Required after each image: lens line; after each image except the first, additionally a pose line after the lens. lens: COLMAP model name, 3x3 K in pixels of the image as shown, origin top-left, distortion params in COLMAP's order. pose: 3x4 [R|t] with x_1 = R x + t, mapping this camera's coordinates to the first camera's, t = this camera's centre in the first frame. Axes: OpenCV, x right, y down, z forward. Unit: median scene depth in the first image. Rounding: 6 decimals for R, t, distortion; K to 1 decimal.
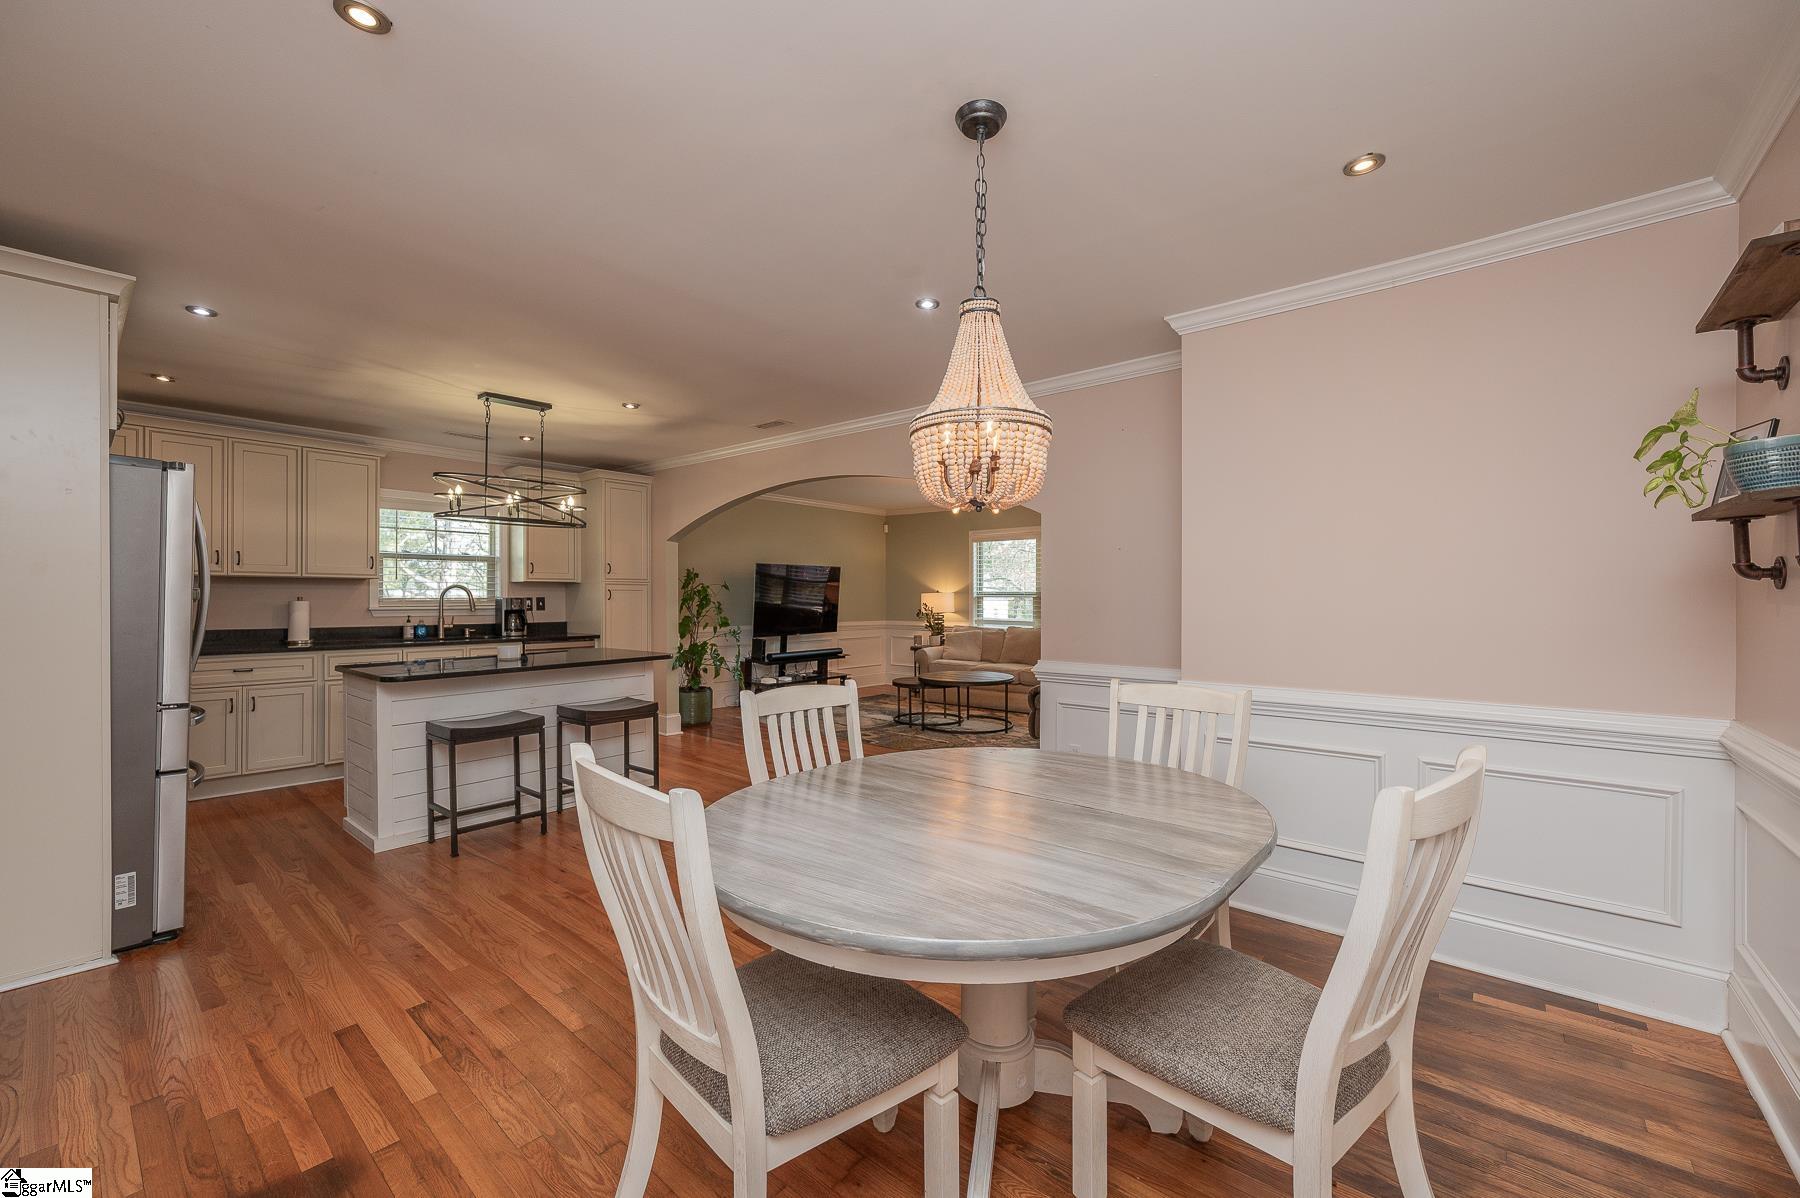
lens RADIAL K [[716.2, 0, 900.4], [0, 716.2, 600.8], [0, 0, 1]] dist [0.000180, -0.000022]
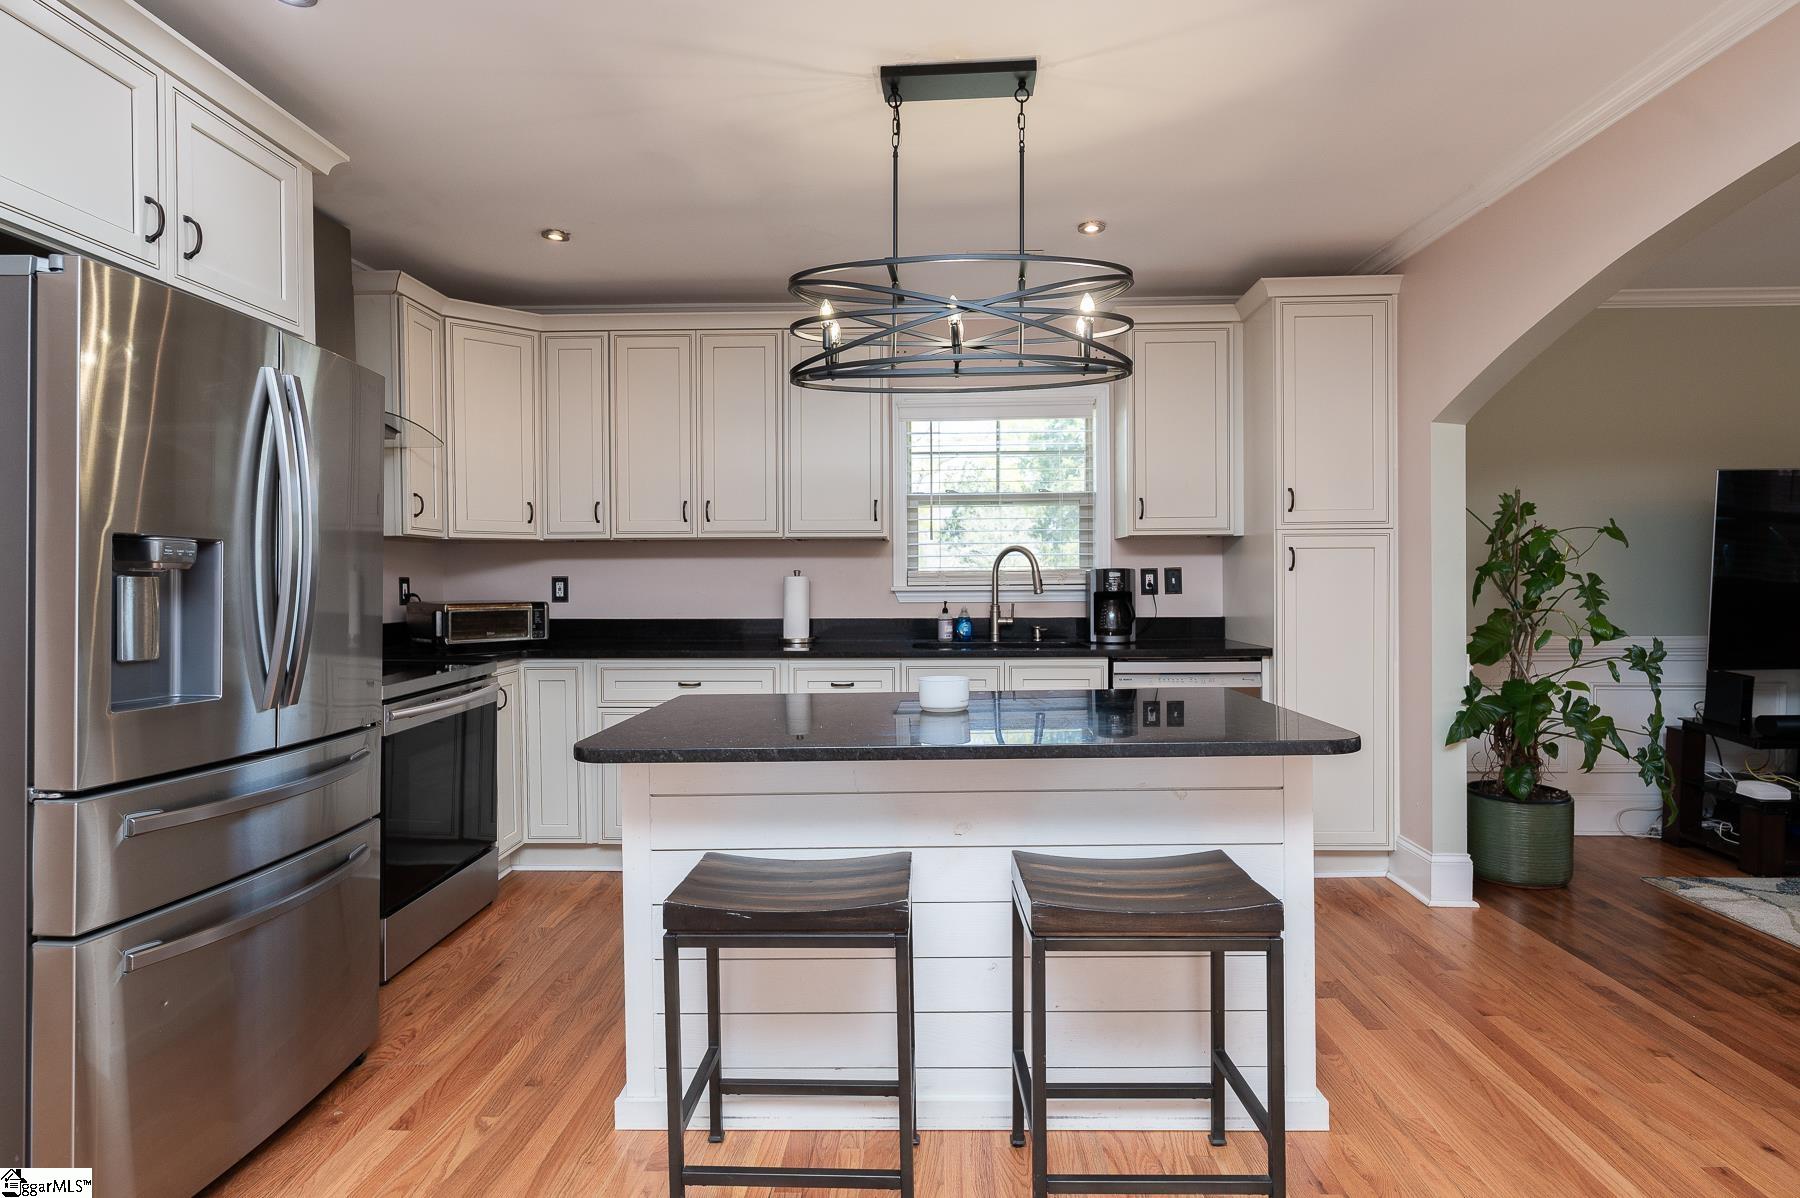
lens RADIAL K [[960.3, 0, 900.0], [0, 960.3, 599.0], [0, 0, 1]] dist [-0.001569, -0.000206]
pose [[0.618176, 0.008561, -0.785993, -0.094381], [0.003802, 0.999896, 0.013881, 0.007545], [0.786031, -0.011569, 0.618079, 0.463573]]
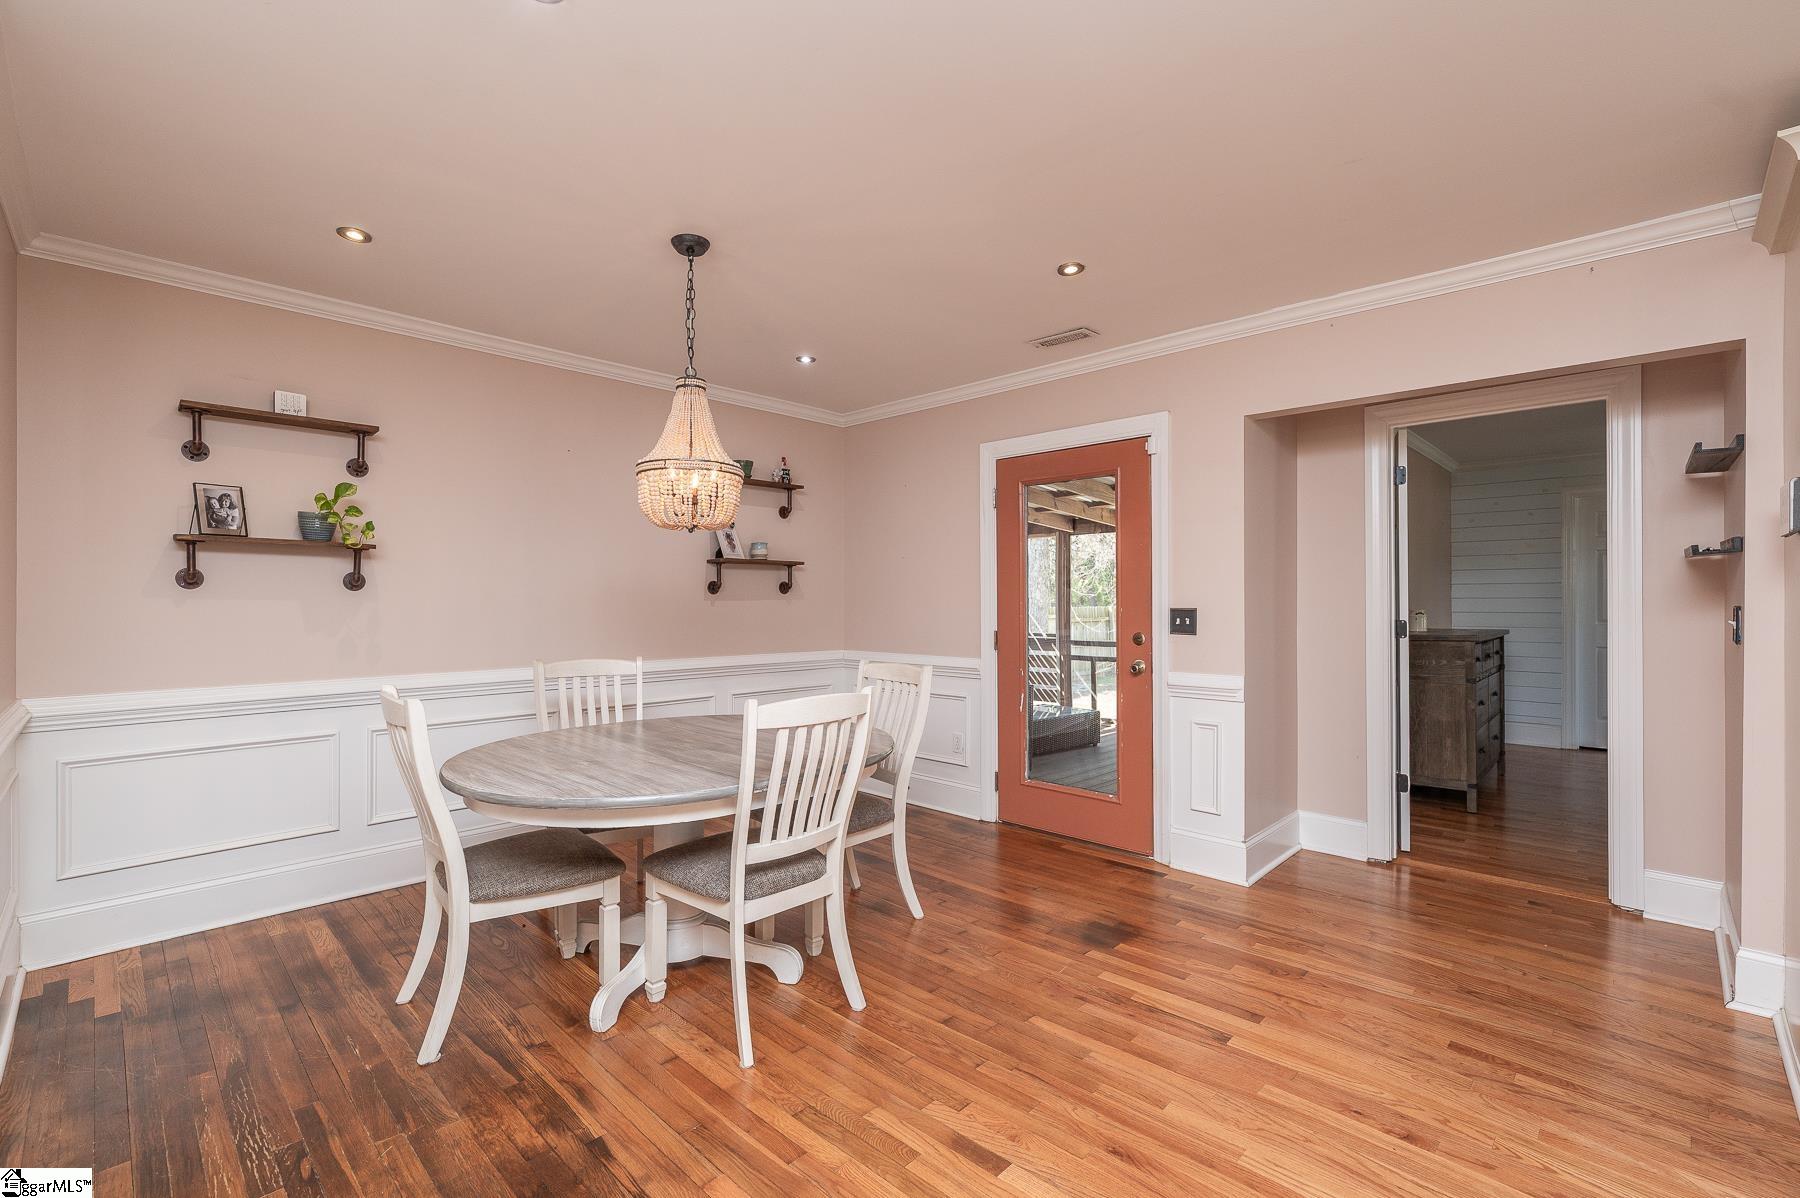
lens RADIAL K [[792.6, 0, 900.0], [0, 792.6, 599.0], [0, 0, 1]] dist [-0.000687, -0.000191]
pose [[-0.997738, -0.002302, 0.067182, -0.119009], [-0.002040, 0.999990, 0.003967, -0.000897], [-0.067190, 0.003821, -0.997733, 0.756489]]
